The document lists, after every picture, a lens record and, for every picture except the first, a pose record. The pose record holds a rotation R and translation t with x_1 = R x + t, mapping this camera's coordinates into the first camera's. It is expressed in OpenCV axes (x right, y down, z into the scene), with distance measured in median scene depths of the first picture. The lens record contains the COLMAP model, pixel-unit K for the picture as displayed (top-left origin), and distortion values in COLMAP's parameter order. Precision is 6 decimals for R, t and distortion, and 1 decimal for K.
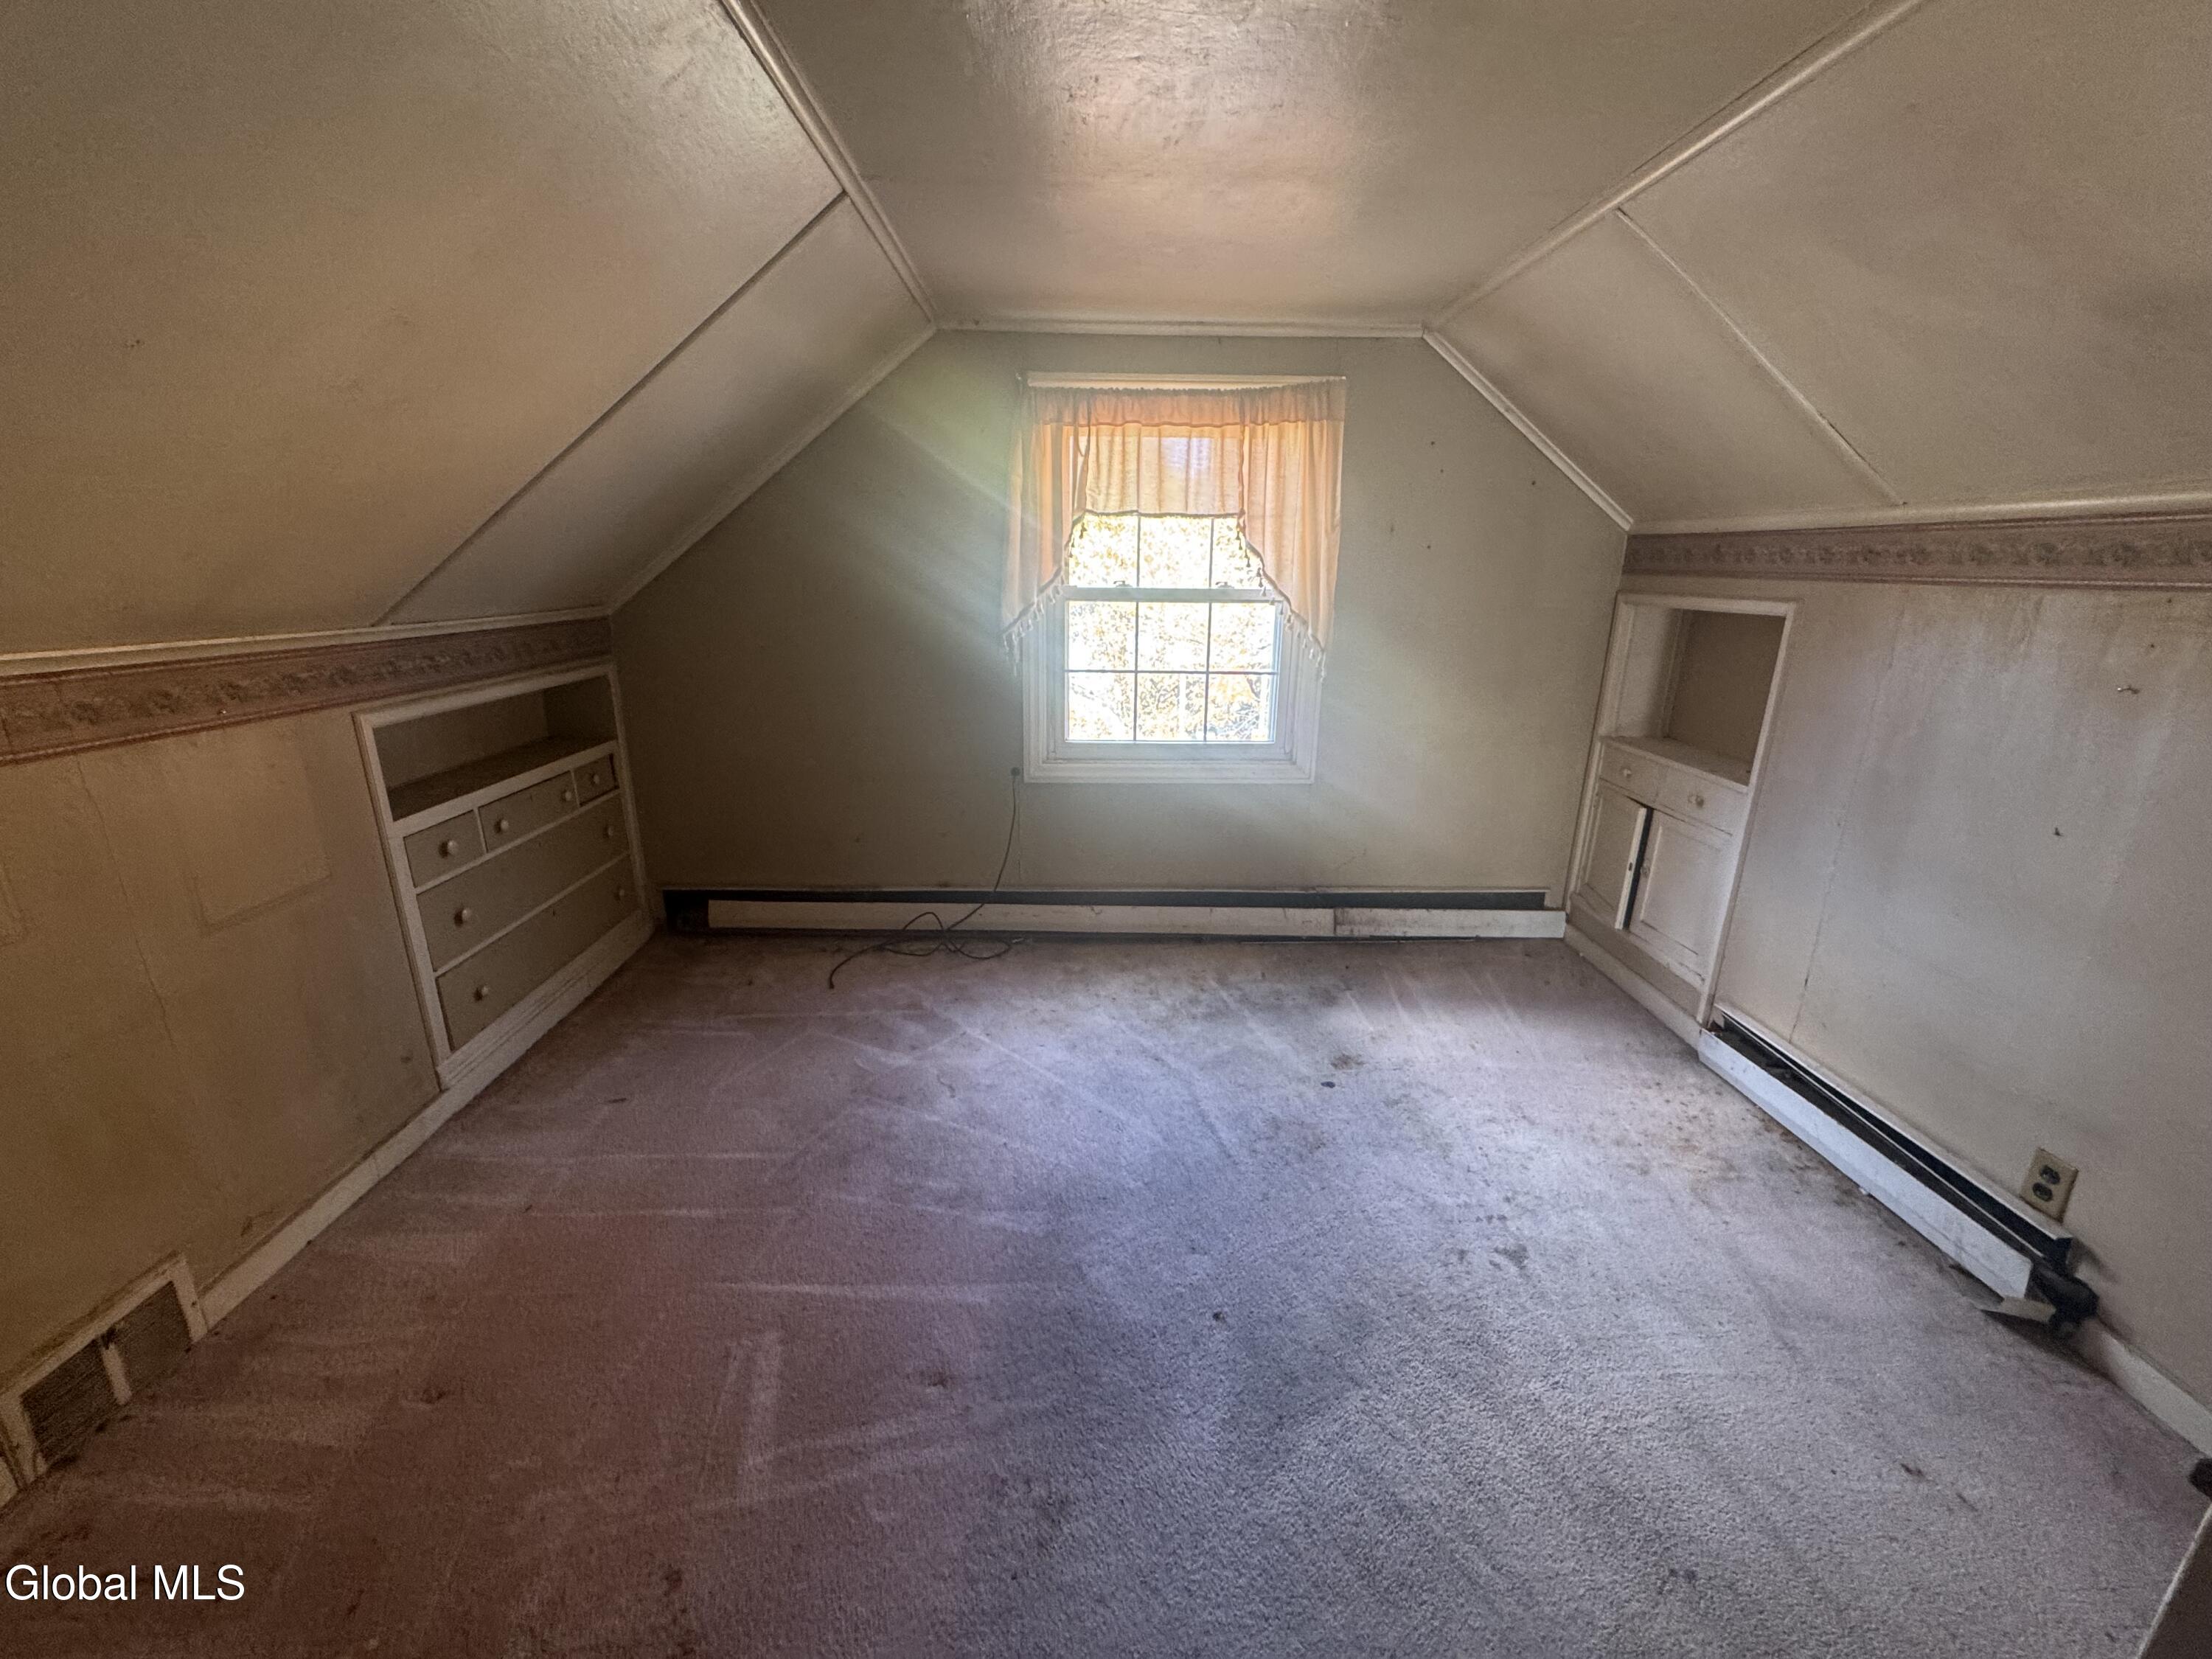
lens RADIAL K [[883.9, 0, 1106.0], [0, 883.9, 829.5], [0, 0, 1]] dist [-0.001377, 0.000421]
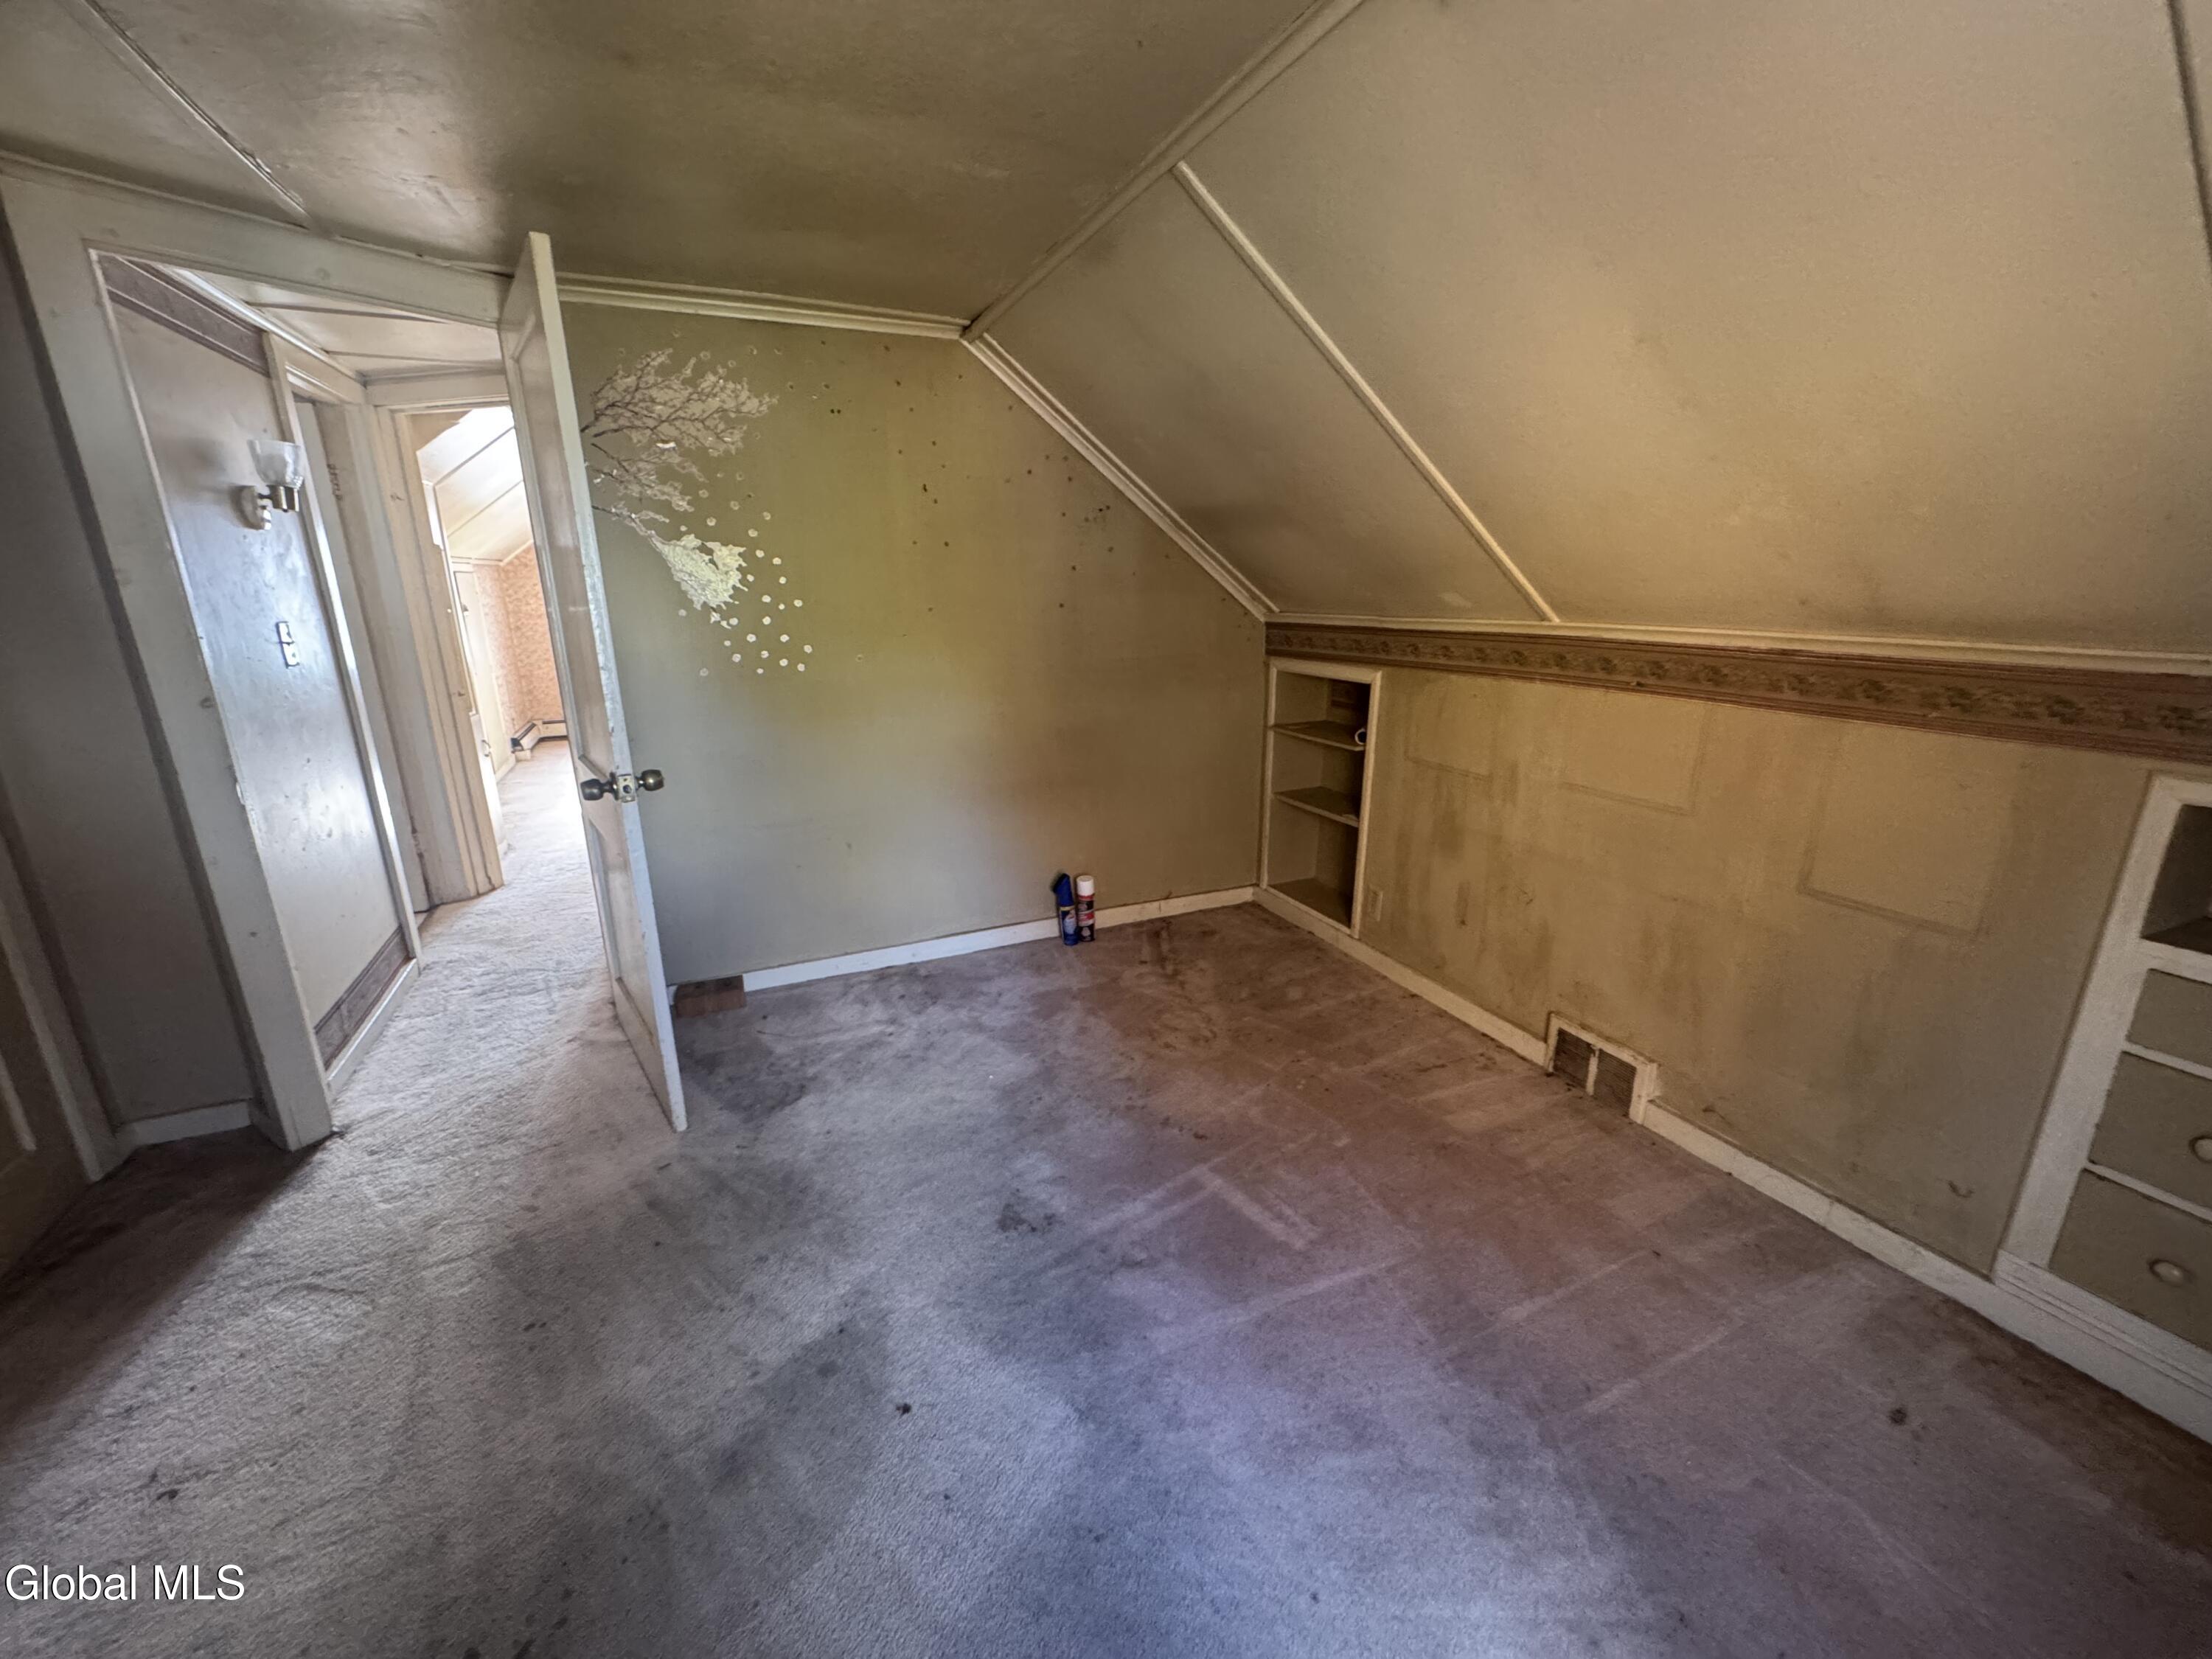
lens RADIAL K [[883.9, 0, 1106.0], [0, 883.9, 829.5], [0, 0, 1]] dist [-0.001377, 0.000421]
pose [[-0.920373, 0.104069, -0.376940, 0.214857], [-0.111985, 0.853419, 0.509053, -0.415836], [0.374664, 0.510730, -0.773810, 1.461277]]
